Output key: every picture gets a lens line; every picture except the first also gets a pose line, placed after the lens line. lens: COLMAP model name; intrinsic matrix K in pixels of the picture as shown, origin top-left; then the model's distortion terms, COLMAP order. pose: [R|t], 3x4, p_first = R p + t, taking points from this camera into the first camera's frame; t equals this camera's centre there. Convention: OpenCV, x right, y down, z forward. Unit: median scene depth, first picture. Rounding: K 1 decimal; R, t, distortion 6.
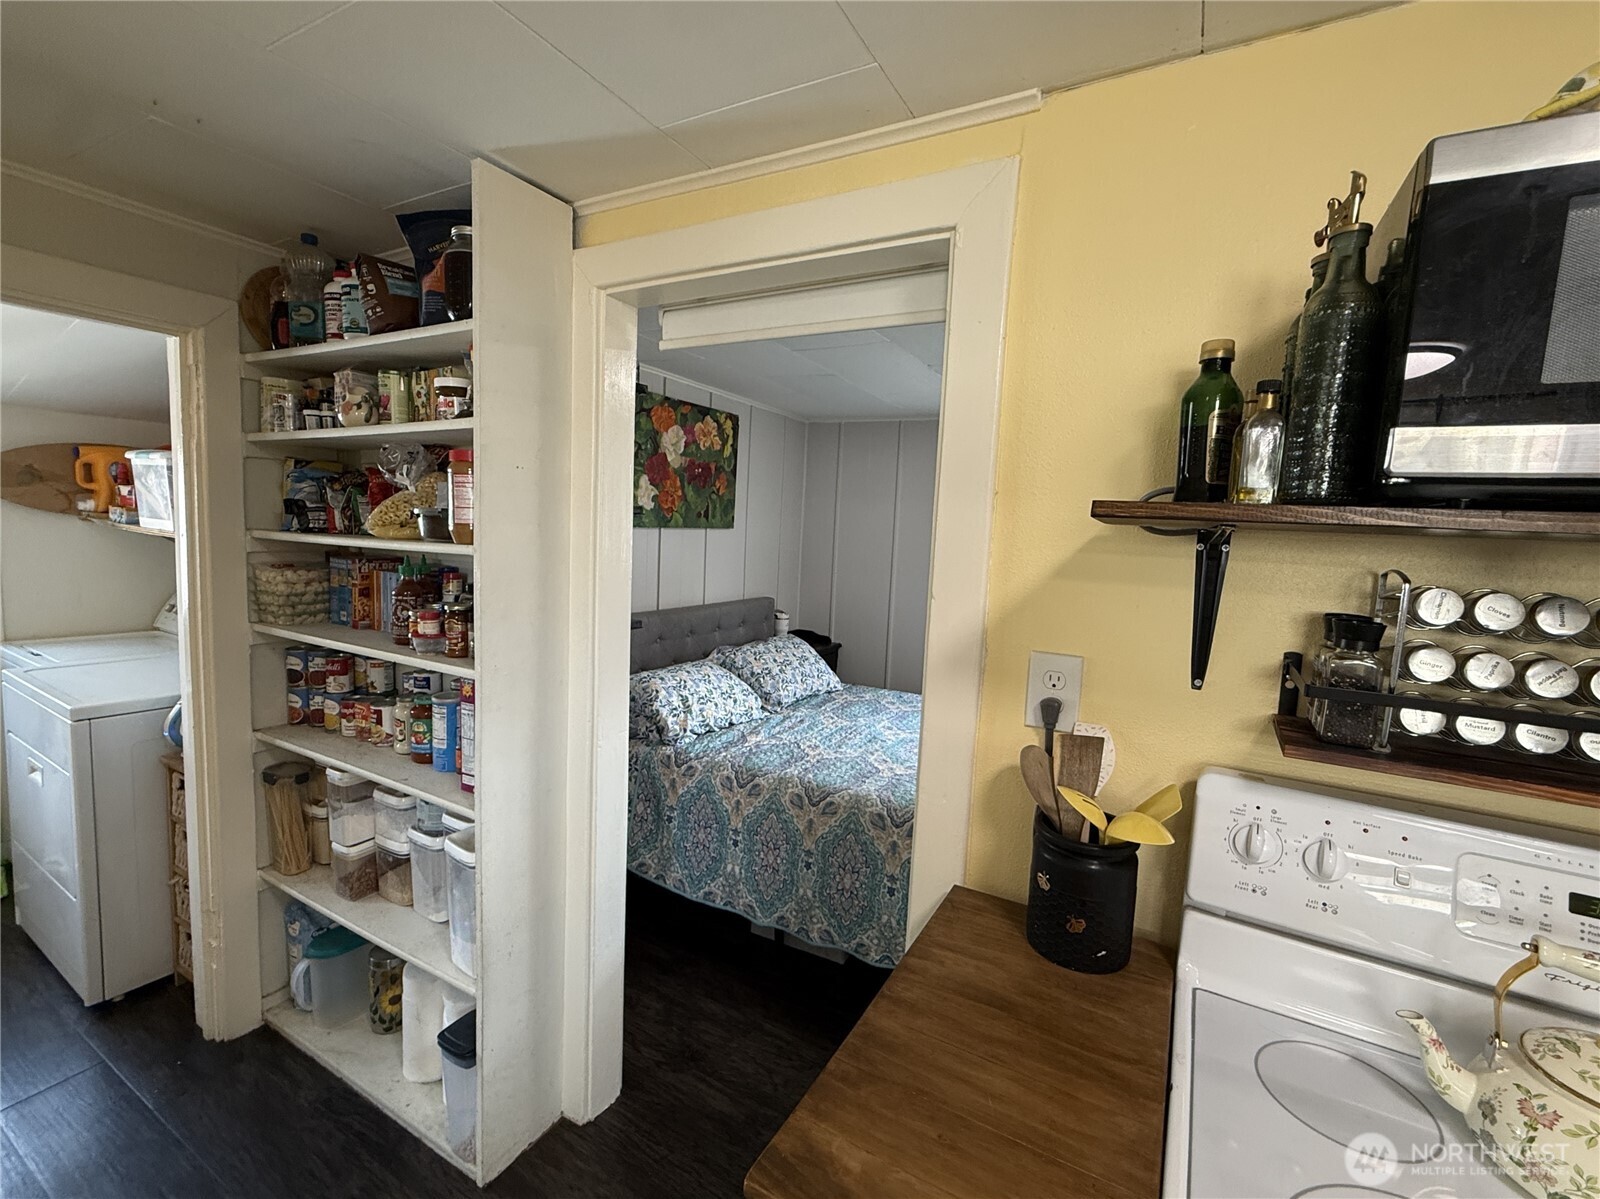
lens RADIAL K [[705.5, 0, 800.0], [0, 705.5, 599.5], [0, 0, 1]] dist [0.000021, 0.000098]
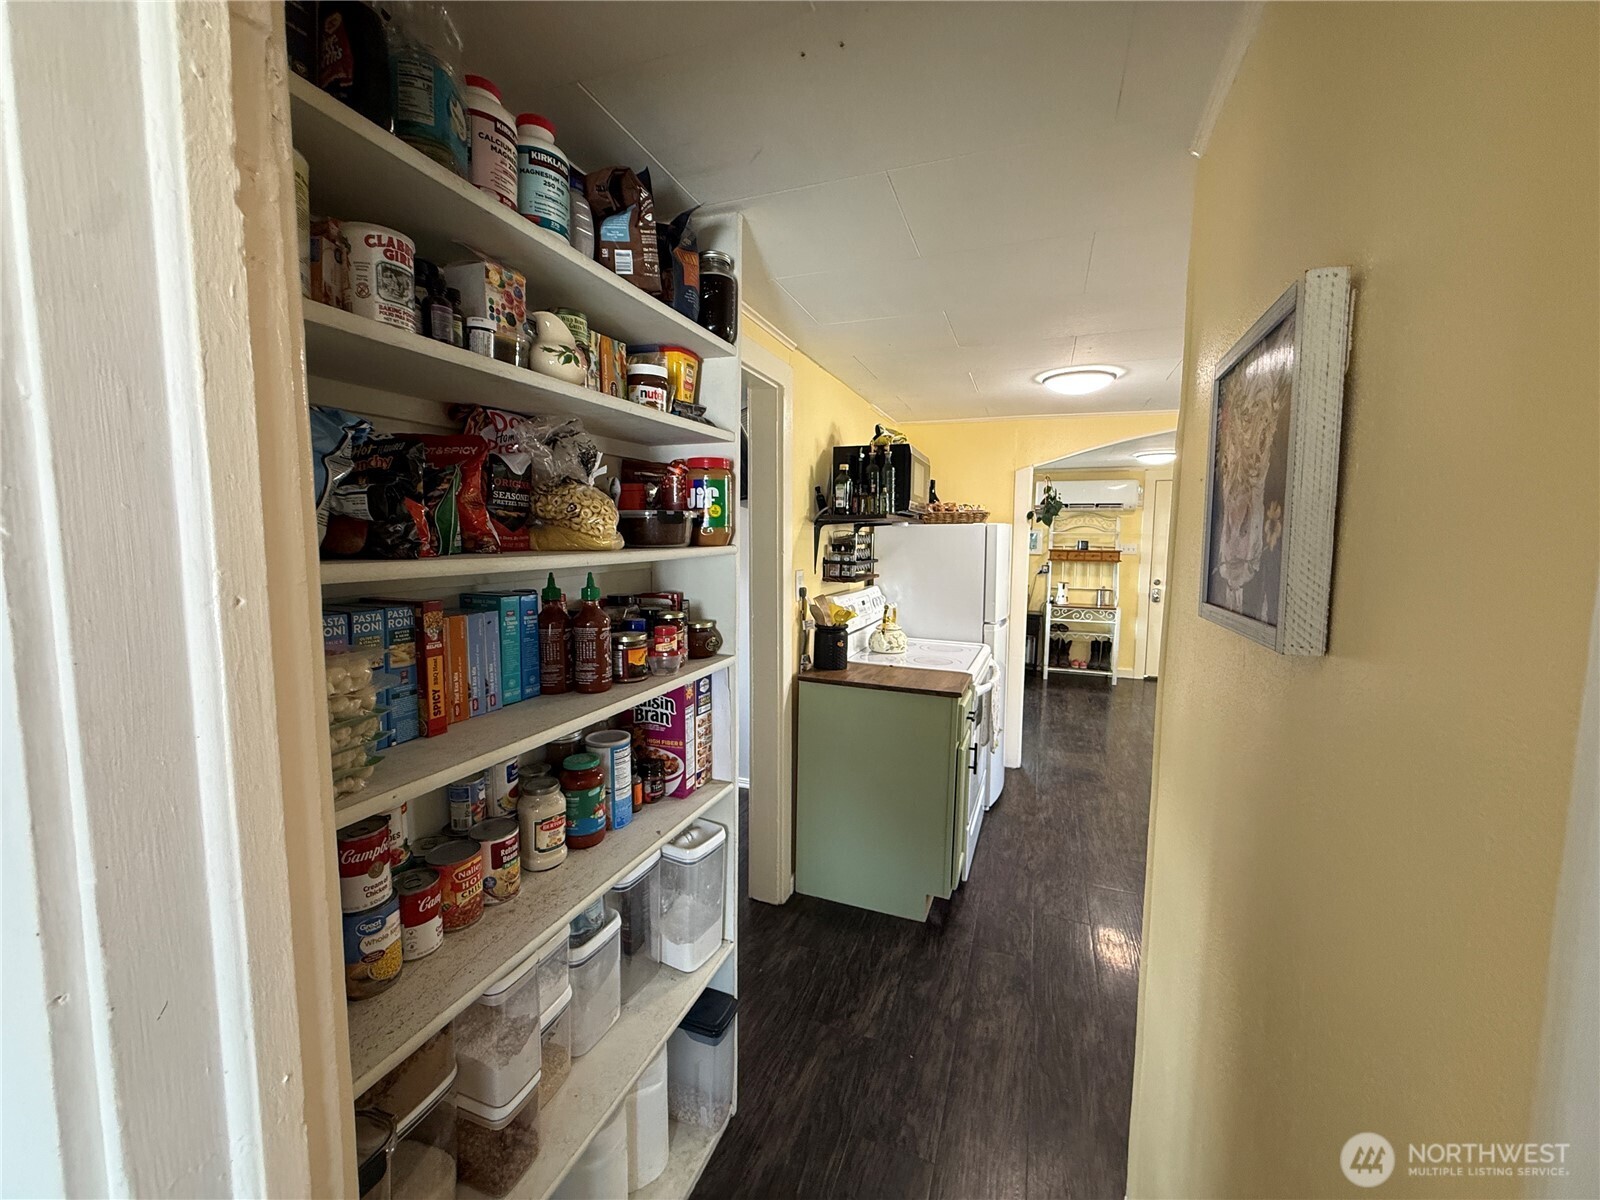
lens RADIAL K [[635.0, 0, 800.0], [0, 635.0, 600.0], [0, 0, 1]] dist [-0.000377, -0.000023]
pose [[-0.143415, -0.145700, 0.978879, -1.135227], [0.092456, 0.982805, 0.159831, -0.109935], [-0.985335, 0.113425, -0.127478, 0.775908]]
